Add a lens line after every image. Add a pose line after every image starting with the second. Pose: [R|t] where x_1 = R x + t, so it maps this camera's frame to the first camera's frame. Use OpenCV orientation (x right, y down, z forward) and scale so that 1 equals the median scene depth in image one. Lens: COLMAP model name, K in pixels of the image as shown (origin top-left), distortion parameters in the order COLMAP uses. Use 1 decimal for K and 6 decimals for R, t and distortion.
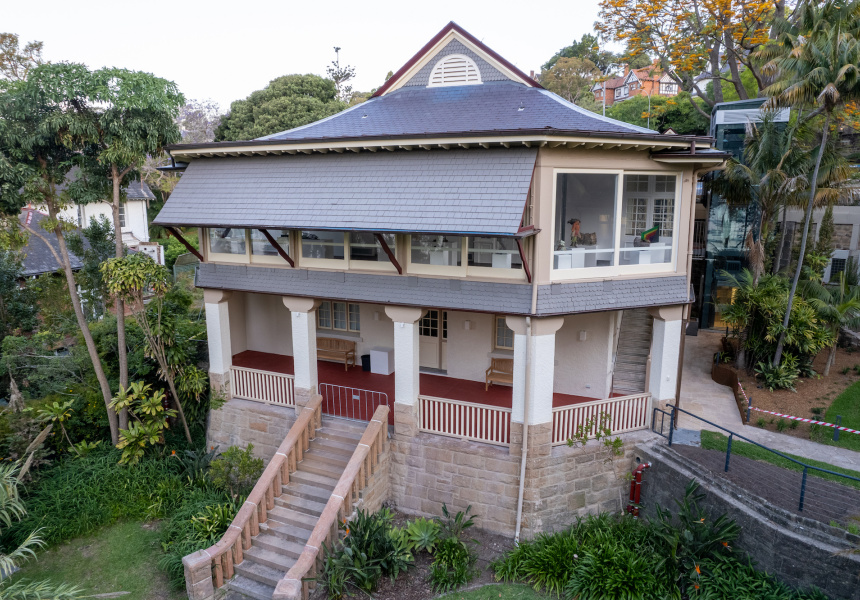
lens RADIAL K [[572.2, 0, 430.8], [0, 572.2, 298.6], [0, 0, 1]] dist [-0.032147, 0.004365]
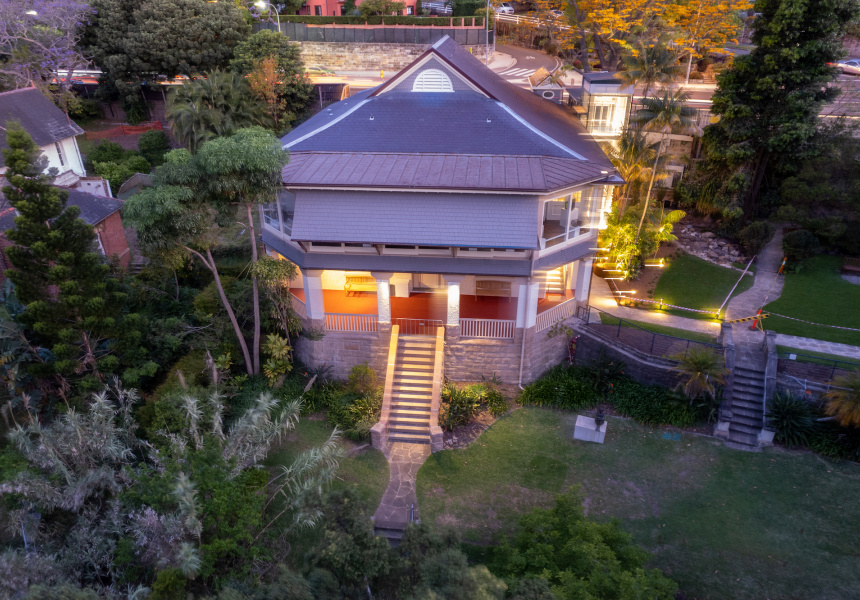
lens RADIAL K [[572.2, 0, 429.4], [0, 572.2, 301.8], [0, 0, 1]] dist [-0.032147, 0.004365]
pose [[0.950425, -0.149024, 0.272918, -0.634917], [0.062322, 0.951161, 0.302339, -0.456727], [-0.304645, -0.270342, 0.913295, -0.617834]]
